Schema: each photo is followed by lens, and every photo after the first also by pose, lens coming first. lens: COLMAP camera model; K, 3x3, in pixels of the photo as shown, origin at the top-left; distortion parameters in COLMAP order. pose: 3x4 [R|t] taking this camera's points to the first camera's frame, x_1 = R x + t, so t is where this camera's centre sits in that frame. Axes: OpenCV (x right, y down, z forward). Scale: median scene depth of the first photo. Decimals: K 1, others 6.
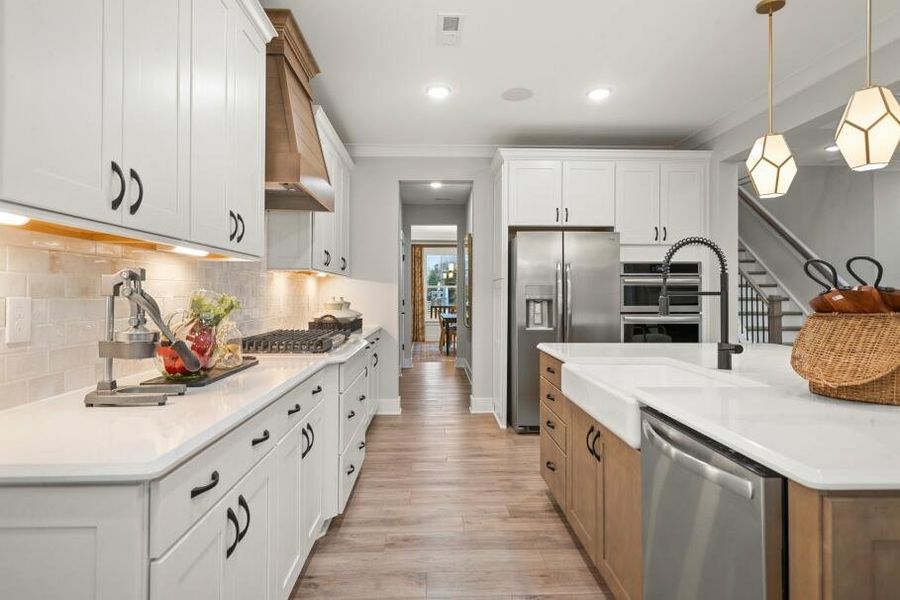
lens RADIAL K [[442.1, 0, 451.0], [0, 442.1, 296.1], [0, 0, 1]] dist [-0.005217, -0.000687]
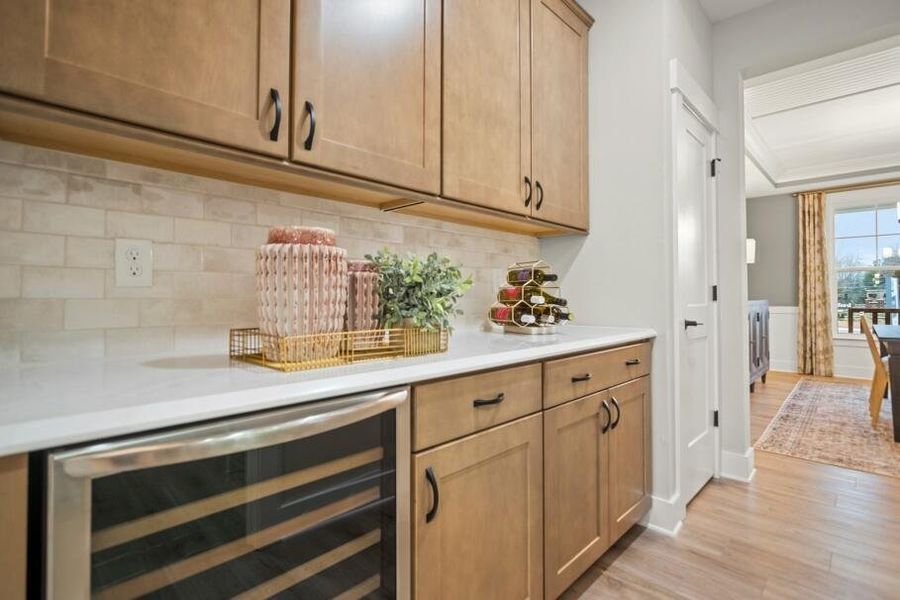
lens RADIAL K [[442.1, 0, 440.9], [0, 442.1, 293.7], [0, 0, 1]] dist [-0.005217, -0.000687]
pose [[0.687010, -0.011767, -0.726552, 0.000214], [0.004851, 0.999921, -0.011607, 0.008739], [0.726631, 0.004450, 0.687013, 0.317339]]
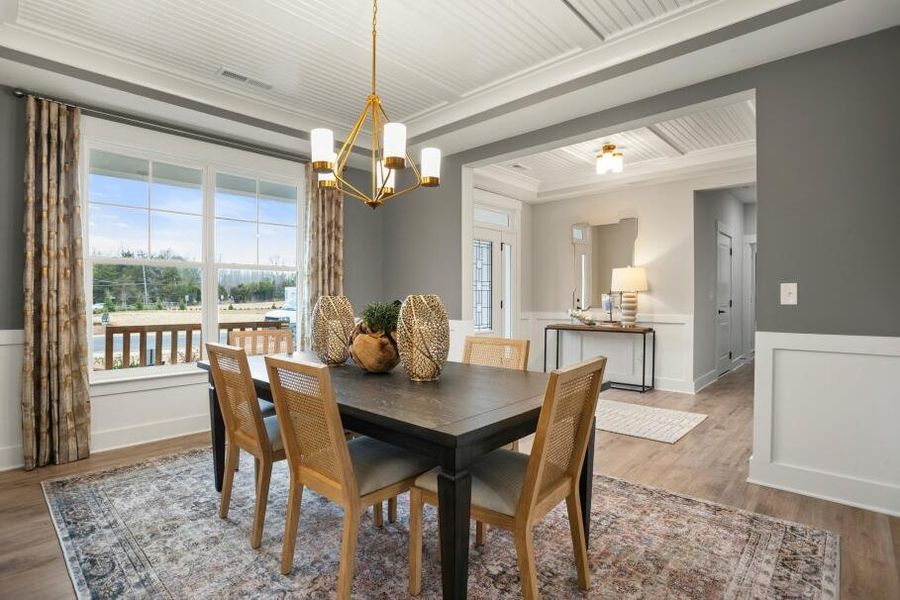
lens RADIAL K [[442.1, 0, 446.0], [0, 442.1, 304.2], [0, 0, 1]] dist [-0.005217, -0.000687]
pose [[0.716825, -0.004613, 0.697238, -0.091239], [-0.000093, 0.999977, 0.006713, 0.004080], [-0.697253, -0.004877, 0.716808, 0.644856]]
